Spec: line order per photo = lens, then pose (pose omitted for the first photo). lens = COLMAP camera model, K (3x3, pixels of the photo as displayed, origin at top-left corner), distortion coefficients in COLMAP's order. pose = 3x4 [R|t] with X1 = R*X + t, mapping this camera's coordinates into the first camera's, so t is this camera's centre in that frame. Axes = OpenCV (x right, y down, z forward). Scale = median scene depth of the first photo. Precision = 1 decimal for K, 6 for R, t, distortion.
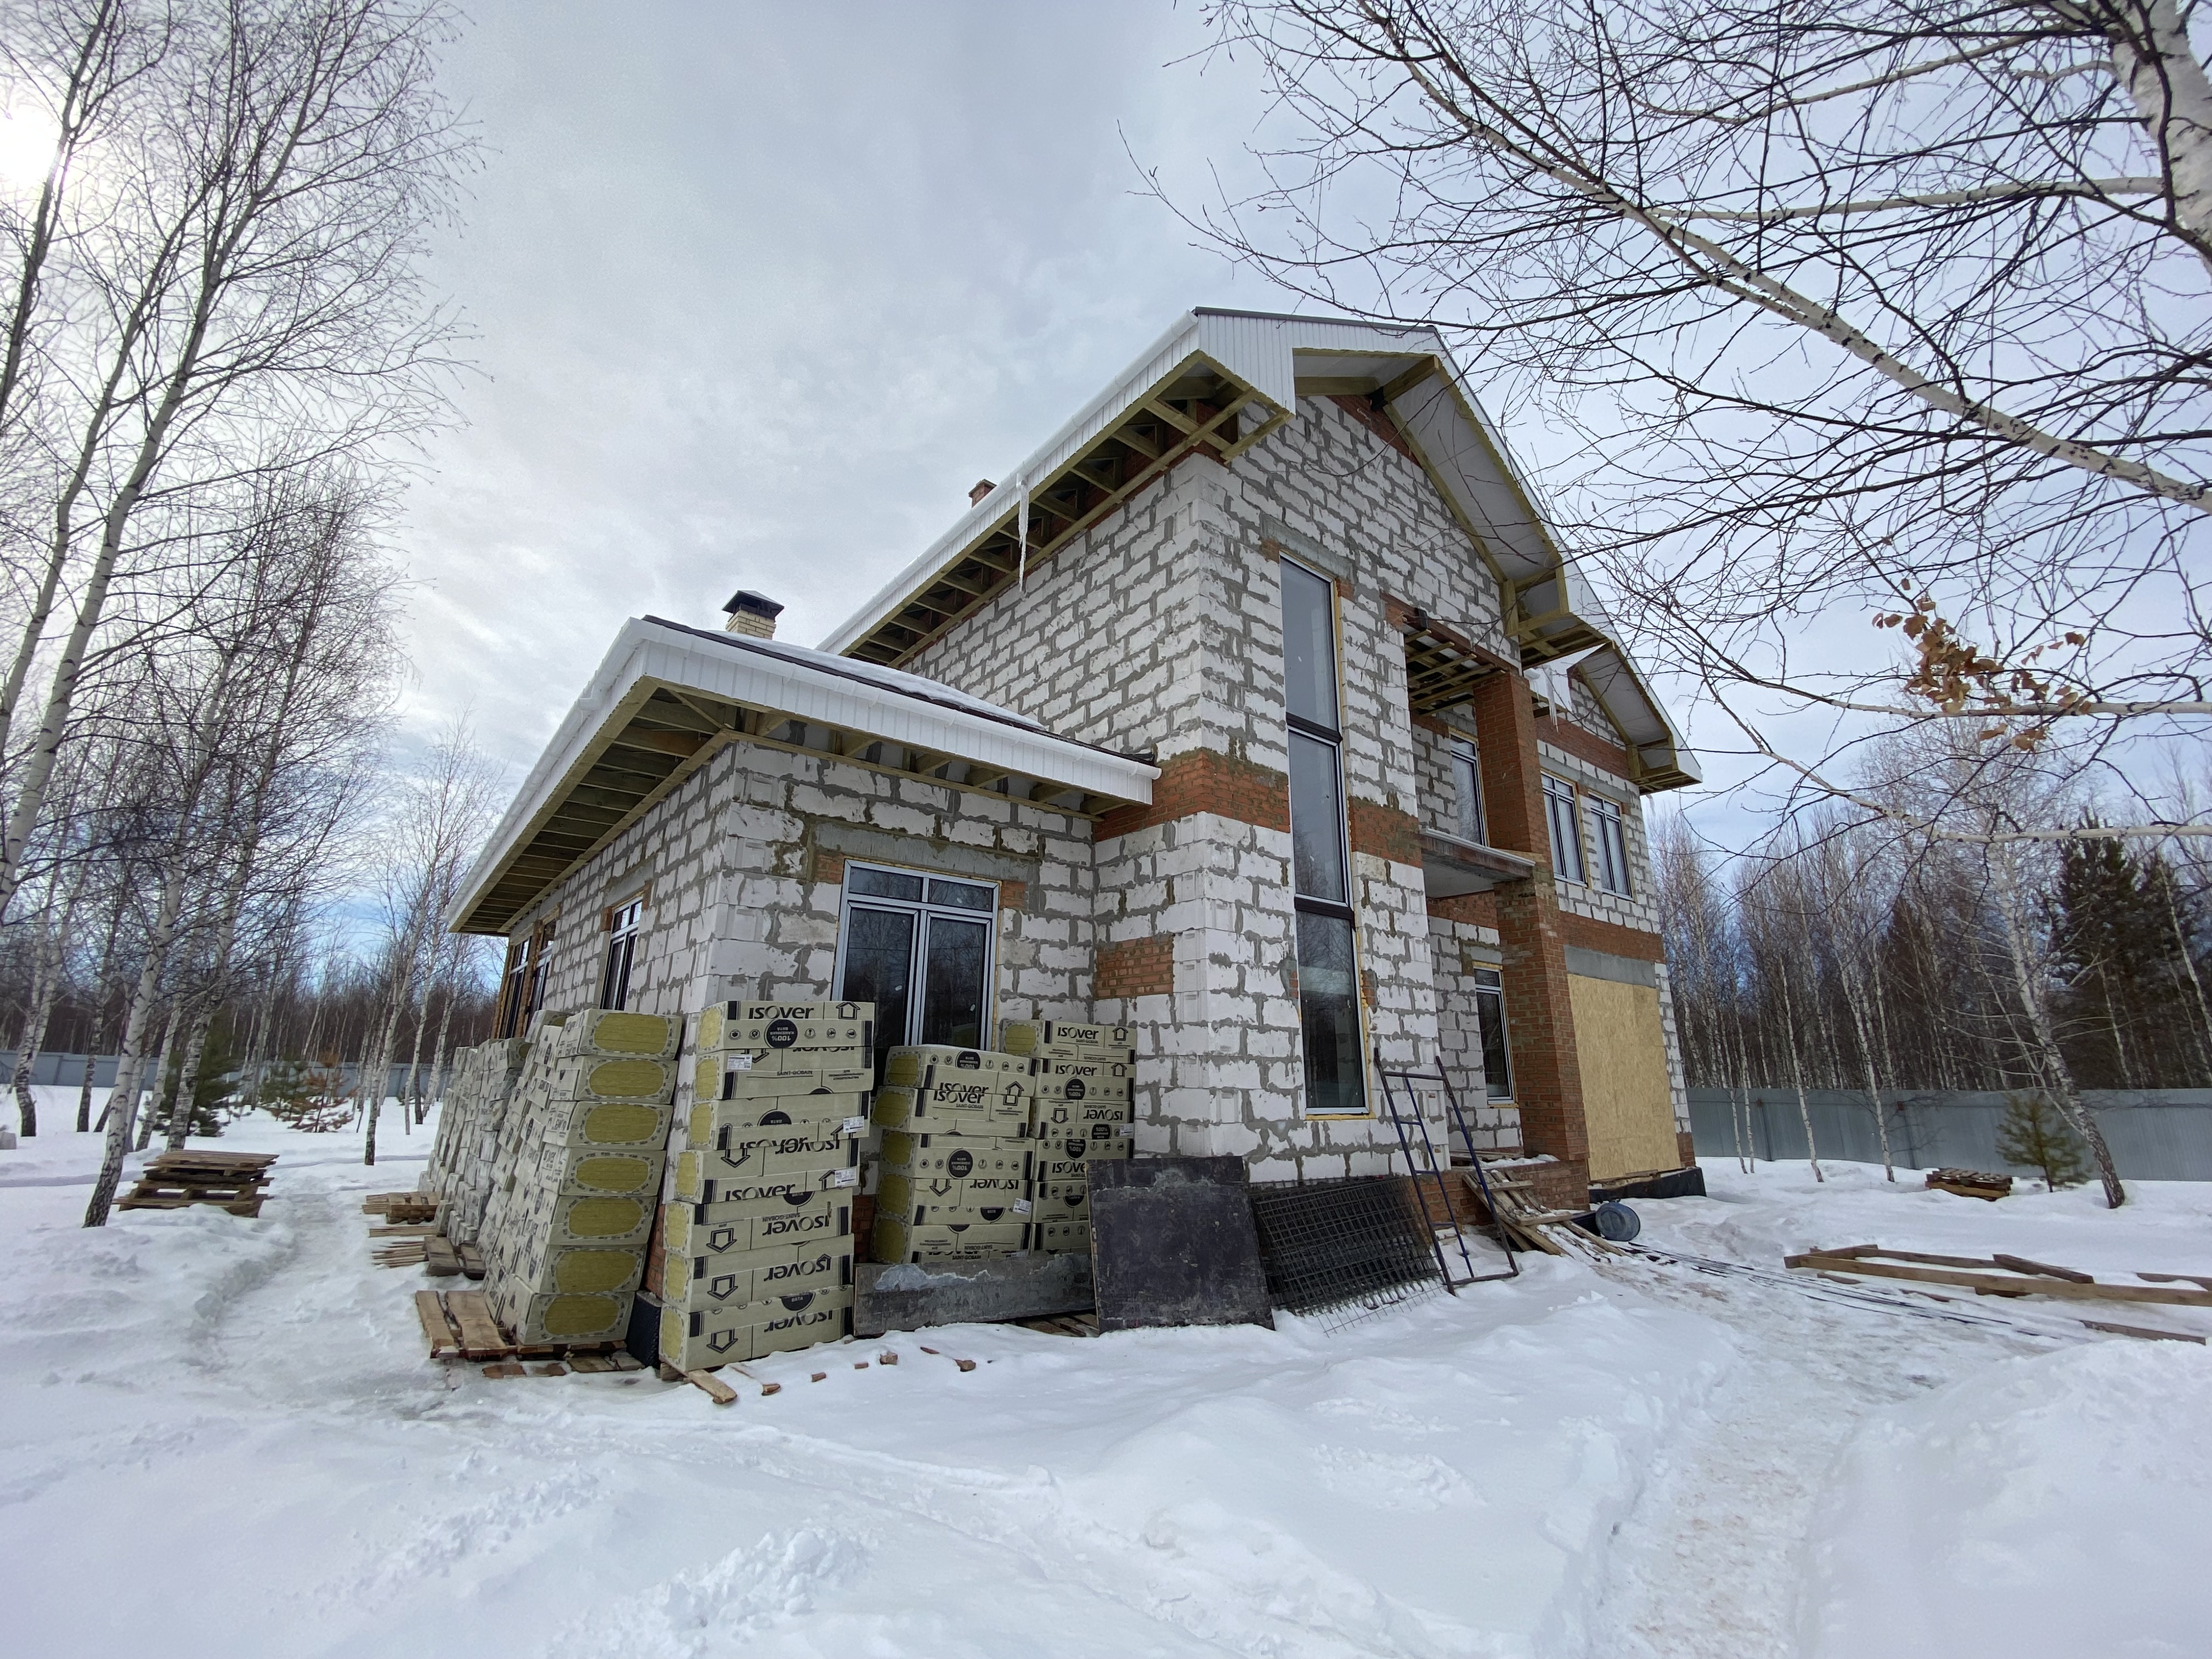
lens RADIAL K [[896.2, 0, 1101.7], [0, 896.2, 831.6], [0, 0, 1]] dist [0.022670, -0.000441]
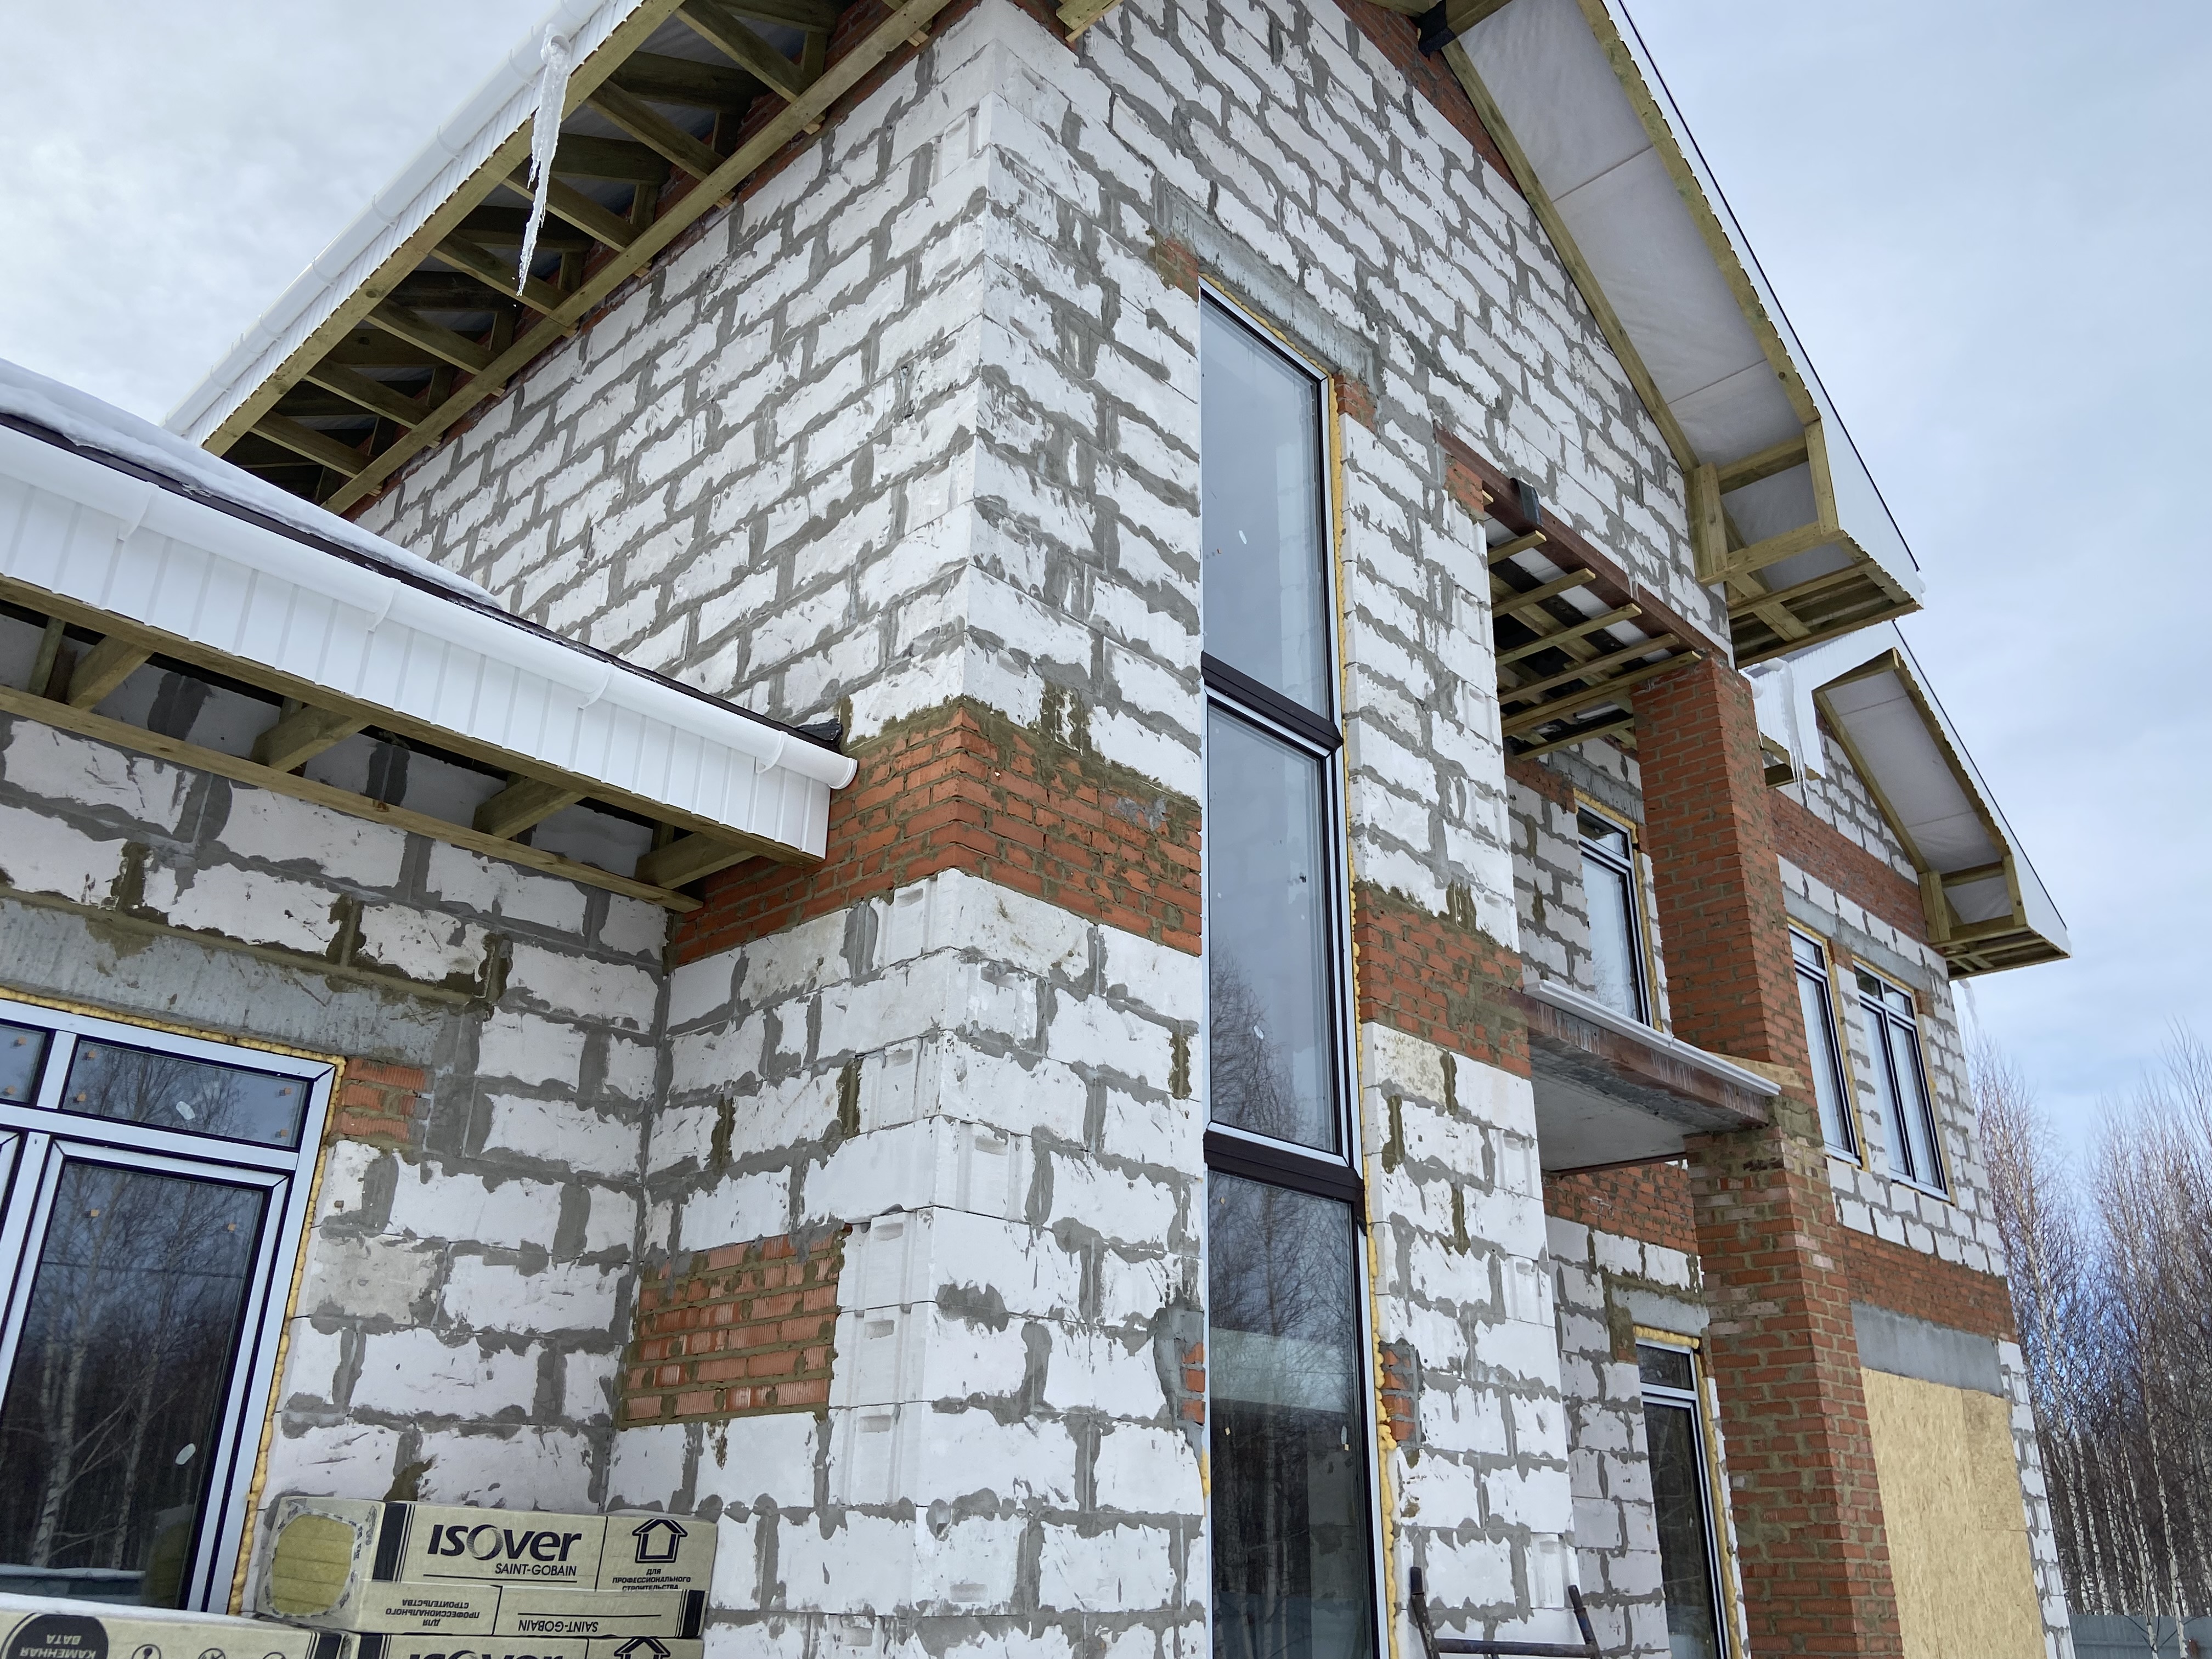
lens RADIAL K [[1734.4, 0, 1117.7], [0, 1734.4, 806.0], [0, 0, 1]] dist [0.044218, -0.060120]
pose [[0.990604, 0.055873, 0.124827, 0.072261], [-0.037276, 0.988488, -0.146633, 0.040644], [-0.131583, 0.140602, 0.981283, 0.251527]]
